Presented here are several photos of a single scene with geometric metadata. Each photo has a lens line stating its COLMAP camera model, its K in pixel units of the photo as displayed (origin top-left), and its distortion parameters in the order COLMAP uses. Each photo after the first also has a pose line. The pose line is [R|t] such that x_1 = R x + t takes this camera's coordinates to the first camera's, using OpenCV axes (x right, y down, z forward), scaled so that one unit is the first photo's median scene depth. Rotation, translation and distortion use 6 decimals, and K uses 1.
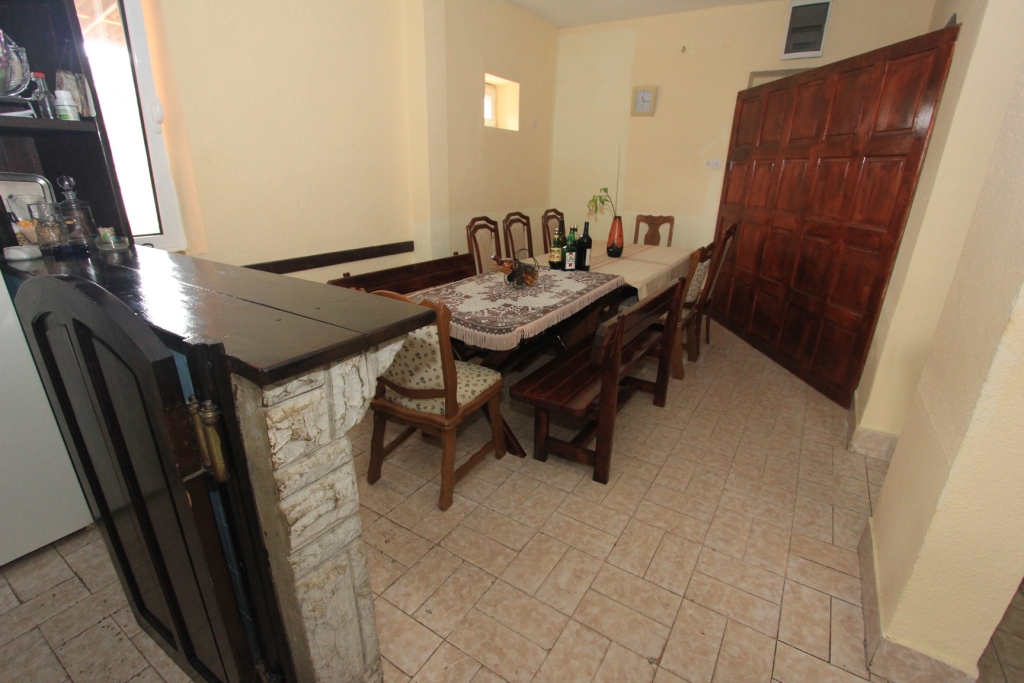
lens RADIAL K [[472.2, 0, 511.8], [0, 472.2, 343.4], [0, 0, 1]] dist [-0.019166, 0.001069]
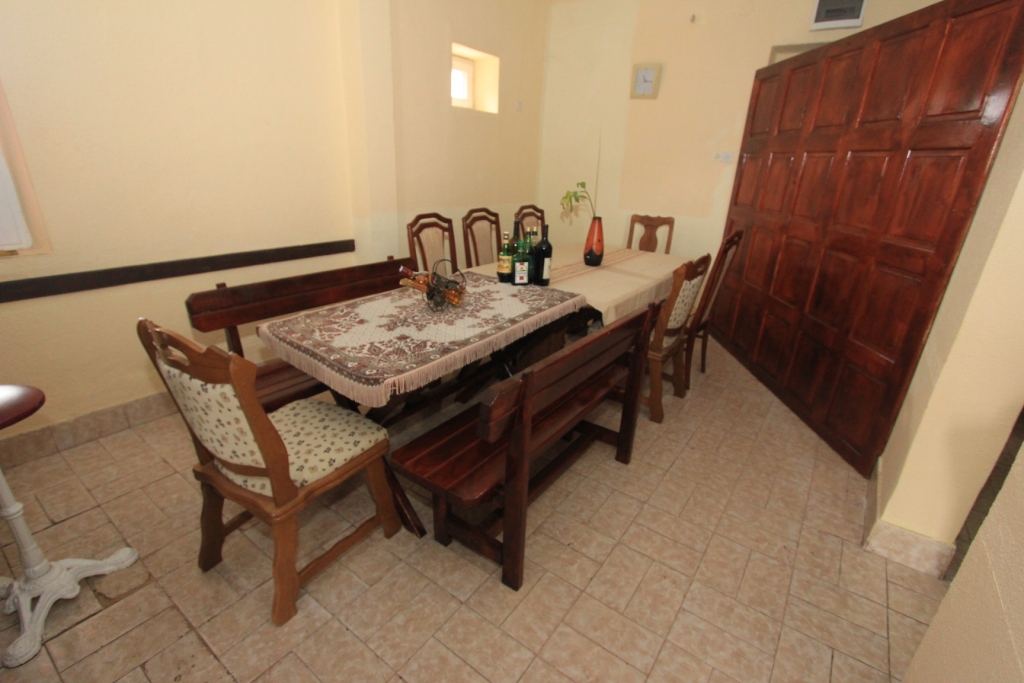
lens RADIAL K [[472.2, 0, 512.7], [0, 472.2, 343.8], [0, 0, 1]] dist [-0.019166, 0.001069]
pose [[0.998210, 0.041418, -0.043140, 0.163470], [-0.040603, 0.998983, 0.019606, -0.077183], [0.043908, -0.017819, 0.998877, 0.217936]]
